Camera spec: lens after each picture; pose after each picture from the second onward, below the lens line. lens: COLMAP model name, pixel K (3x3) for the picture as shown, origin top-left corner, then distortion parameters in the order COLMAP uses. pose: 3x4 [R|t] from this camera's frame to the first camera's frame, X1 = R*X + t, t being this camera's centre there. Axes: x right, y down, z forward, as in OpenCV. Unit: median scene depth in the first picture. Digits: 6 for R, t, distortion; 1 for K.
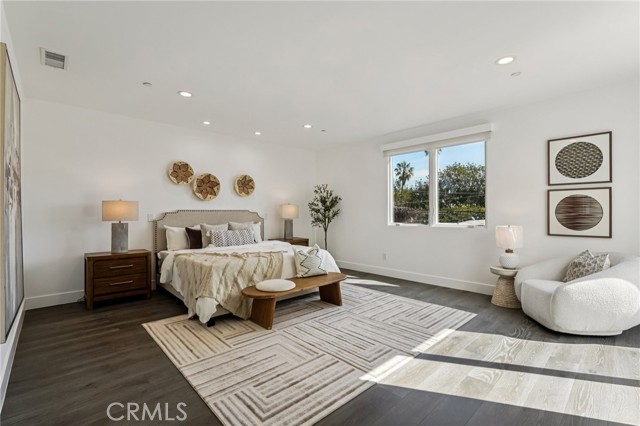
lens RADIAL K [[293.2, 0, 316.3], [0, 293.2, 211.2], [0, 0, 1]] dist [-0.008158, 0.001634]
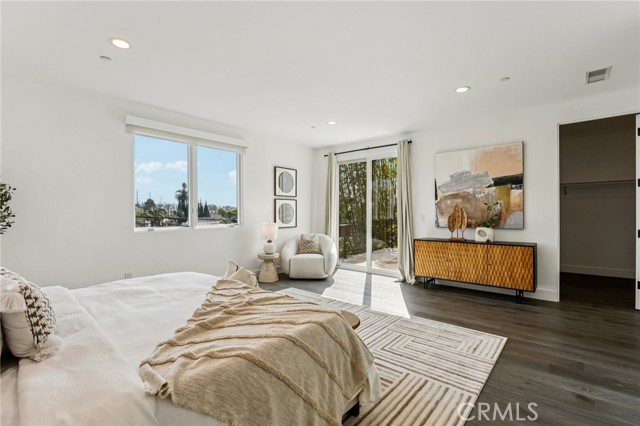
lens RADIAL K [[293.2, 0, 324.8], [0, 293.2, 216.2], [0, 0, 1]] dist [-0.008158, 0.001634]
pose [[-0.130987, -0.009253, 0.991341, -0.655674], [-0.000236, 0.999957, 0.009302, 0.004819], [-0.991384, 0.000985, -0.130983, 0.813279]]
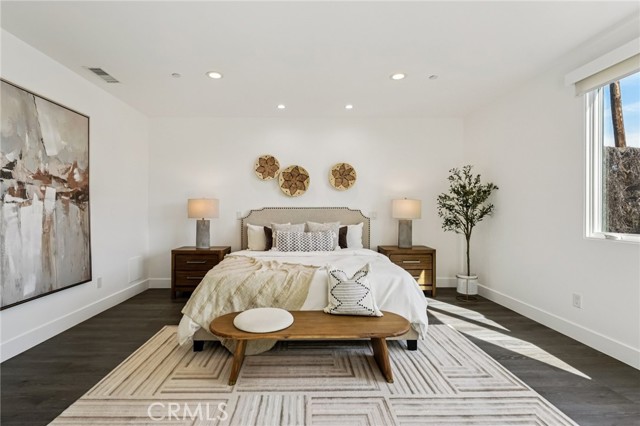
lens RADIAL K [[293.2, 0, 320.4], [0, 293.2, 212.1], [0, 0, 1]] dist [-0.008158, 0.001634]
pose [[0.740950, 0.004740, -0.671543, 0.310444], [0.002306, 0.999951, 0.009602, 0.002363], [0.671556, -0.008663, 0.740903, 0.456993]]
